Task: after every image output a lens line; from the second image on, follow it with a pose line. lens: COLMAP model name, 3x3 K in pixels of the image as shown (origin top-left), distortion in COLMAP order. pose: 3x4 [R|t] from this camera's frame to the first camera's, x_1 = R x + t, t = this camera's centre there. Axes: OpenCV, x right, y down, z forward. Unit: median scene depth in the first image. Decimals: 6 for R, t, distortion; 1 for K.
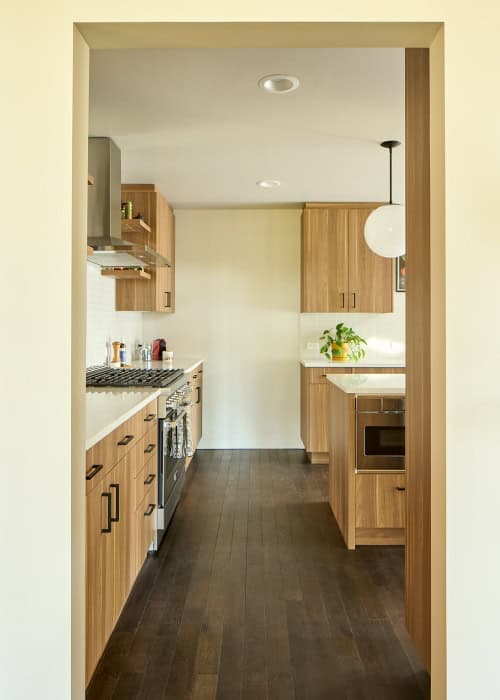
lens RADIAL K [[506.1, 0, 250.0], [0, 506.1, 350.0], [0, 0, 1]] dist [-0.001221, 0.000942]
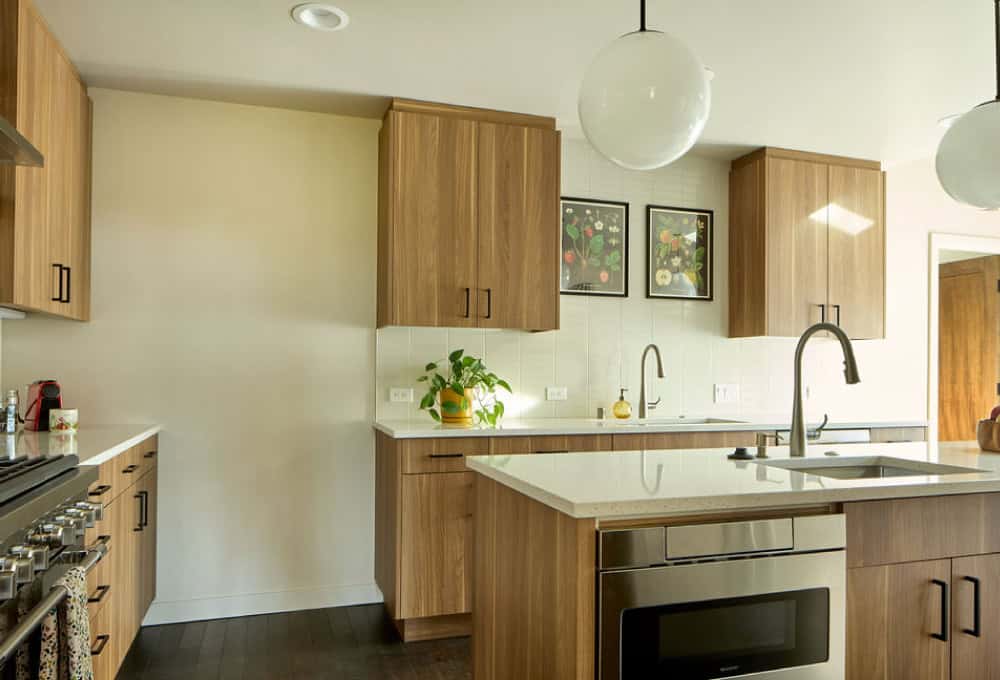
lens RADIAL K [[719.4, 0, 503.5], [0, 719.4, 363.9], [0, 0, 1]] dist [0.004767, -0.001985]
pose [[0.949113, 0.007287, 0.314852, -0.004696], [0.011982, 0.998173, -0.059221, 0.004872], [-0.314709, 0.059980, 0.947291, 0.311782]]
